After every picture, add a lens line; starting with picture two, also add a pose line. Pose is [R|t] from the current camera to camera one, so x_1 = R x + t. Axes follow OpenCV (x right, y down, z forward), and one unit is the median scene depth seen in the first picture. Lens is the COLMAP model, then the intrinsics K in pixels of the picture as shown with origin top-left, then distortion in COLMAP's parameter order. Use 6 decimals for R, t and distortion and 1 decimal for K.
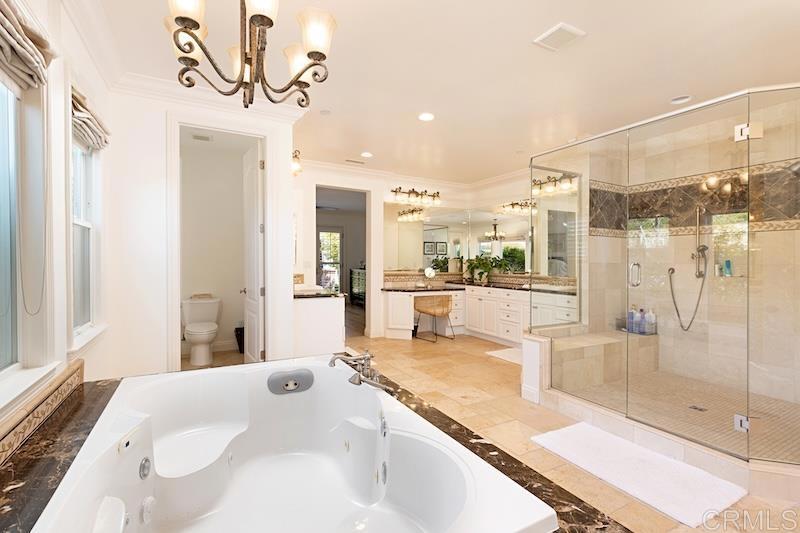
lens RADIAL K [[365.0, 0, 398.5], [0, 365.0, 269.3], [0, 0, 1]] dist [0.003142, 0.000029]
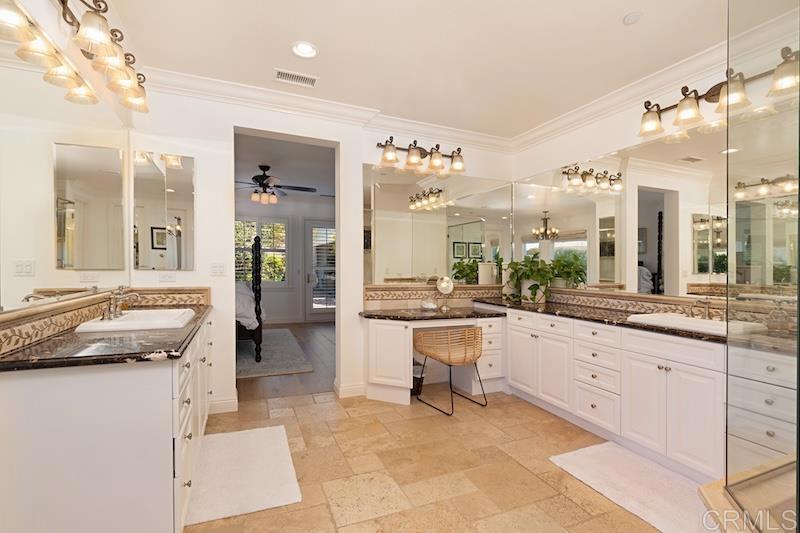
lens RADIAL K [[374.9, 0, 406.5], [0, 374.9, 266.2], [0, 0, 1]] dist [-0.005523, 0.000233]
pose [[0.997123, 0.004140, -0.075683, 0.070641], [-0.005921, 0.999711, -0.023319, -0.007117], [0.075564, 0.023700, 0.996859, 0.398888]]
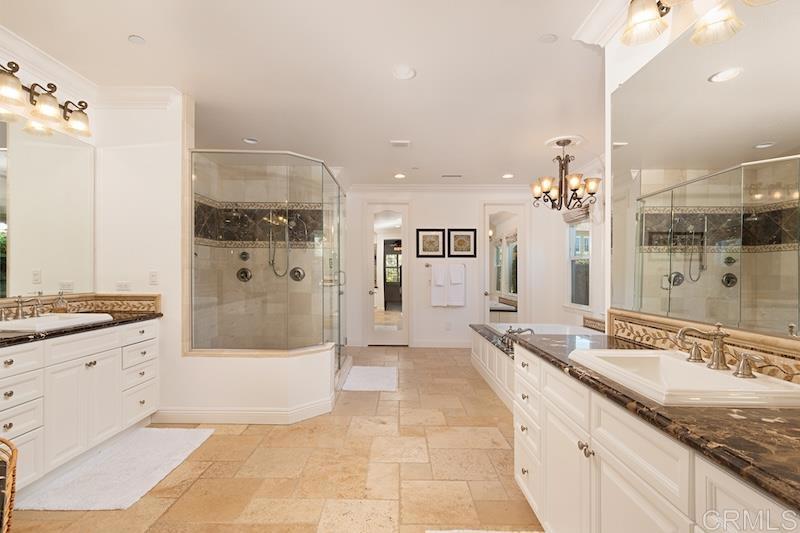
lens RADIAL K [[374.9, 0, 399.7], [0, 374.9, 272.9], [0, 0, 1]] dist [-0.005523, 0.000233]
pose [[-0.885557, -0.017115, 0.464216, -0.153021], [-0.012479, 0.999837, 0.013057, -0.019181], [-0.464364, 0.005770, -0.885626, 0.973995]]
